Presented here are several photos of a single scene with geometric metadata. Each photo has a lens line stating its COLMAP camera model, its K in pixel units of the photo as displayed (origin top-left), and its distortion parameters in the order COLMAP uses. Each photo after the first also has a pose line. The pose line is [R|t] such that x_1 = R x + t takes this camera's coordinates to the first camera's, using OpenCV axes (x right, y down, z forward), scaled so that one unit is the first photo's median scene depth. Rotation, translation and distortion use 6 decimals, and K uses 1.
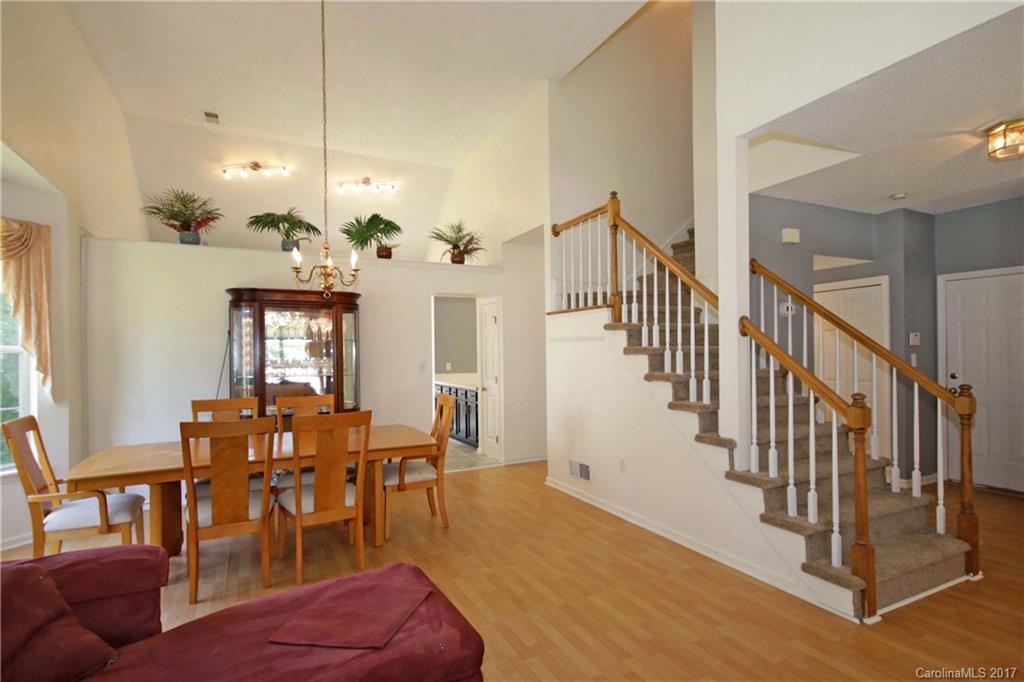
lens RADIAL K [[533.6, 0, 533.0], [0, 533.6, 338.9], [0, 0, 1]] dist [0.002026, 0.000474]
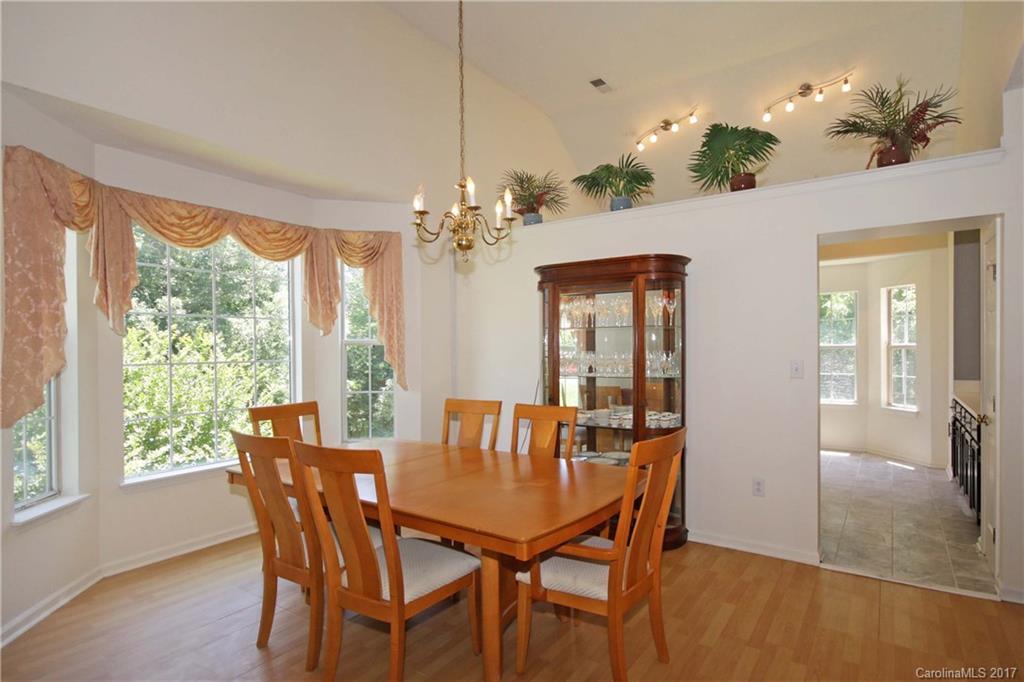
lens RADIAL K [[508.9, 0, 512.0], [0, 508.9, 341.0], [0, 0, 1]] dist [-0.002277, -0.000446]
pose [[0.487820, 0.002161, -0.872942, 0.100596], [0.032275, 0.999269, 0.020510, 0.004052], [0.872347, -0.038180, 0.487393, 0.441171]]
